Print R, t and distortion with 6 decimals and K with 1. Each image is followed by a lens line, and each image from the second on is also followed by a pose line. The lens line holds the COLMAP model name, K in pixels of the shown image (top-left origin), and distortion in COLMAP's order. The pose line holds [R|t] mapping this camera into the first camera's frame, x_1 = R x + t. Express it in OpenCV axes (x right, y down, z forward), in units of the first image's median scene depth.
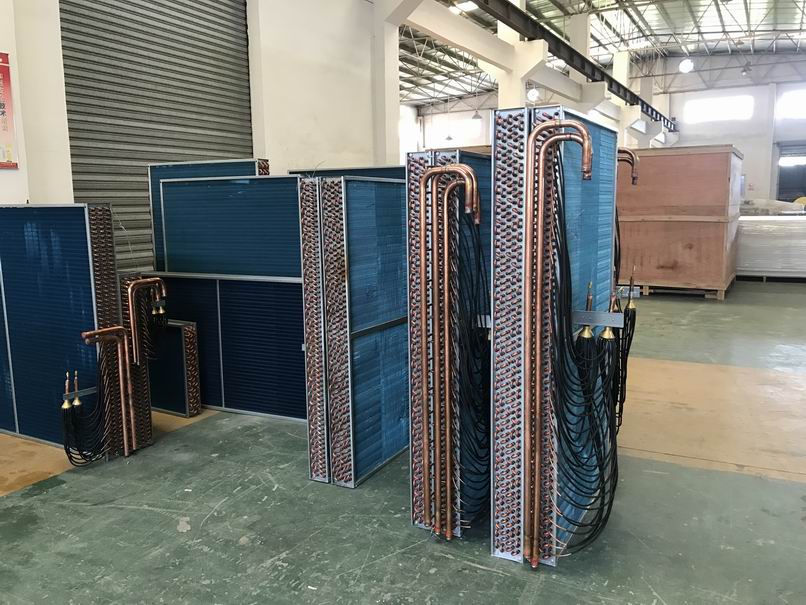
lens RADIAL K [[647.4, 0, 403.0], [0, 647.4, 302.5], [0, 0, 1]] dist [-0.001029, 0.002416]
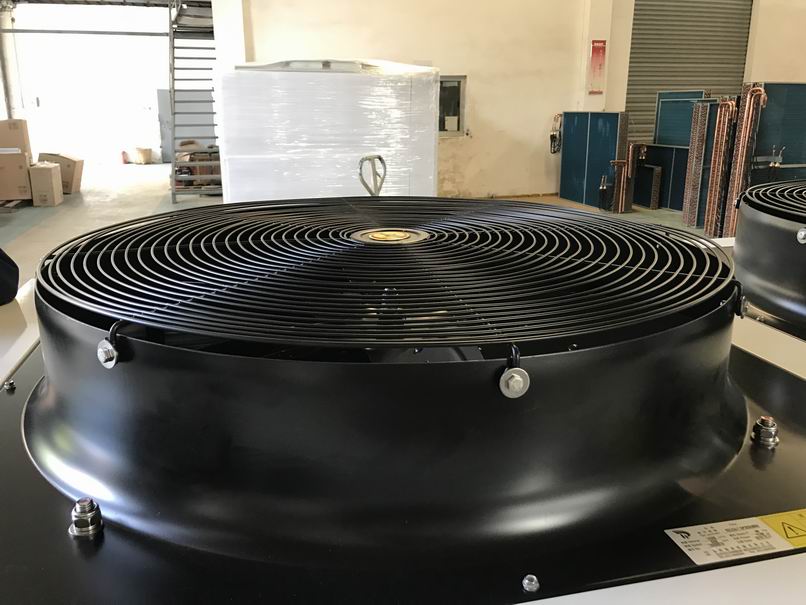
lens RADIAL K [[653.7, 0, 403.0], [0, 653.7, 302.5], [0, 0, 1]] dist [-0.057571, -0.002274]
pose [[0.669537, 0.216690, -0.710469, 0.879825], [-0.106803, 0.974647, 0.196613, 0.166482], [0.735060, -0.055760, 0.675705, -1.350798]]
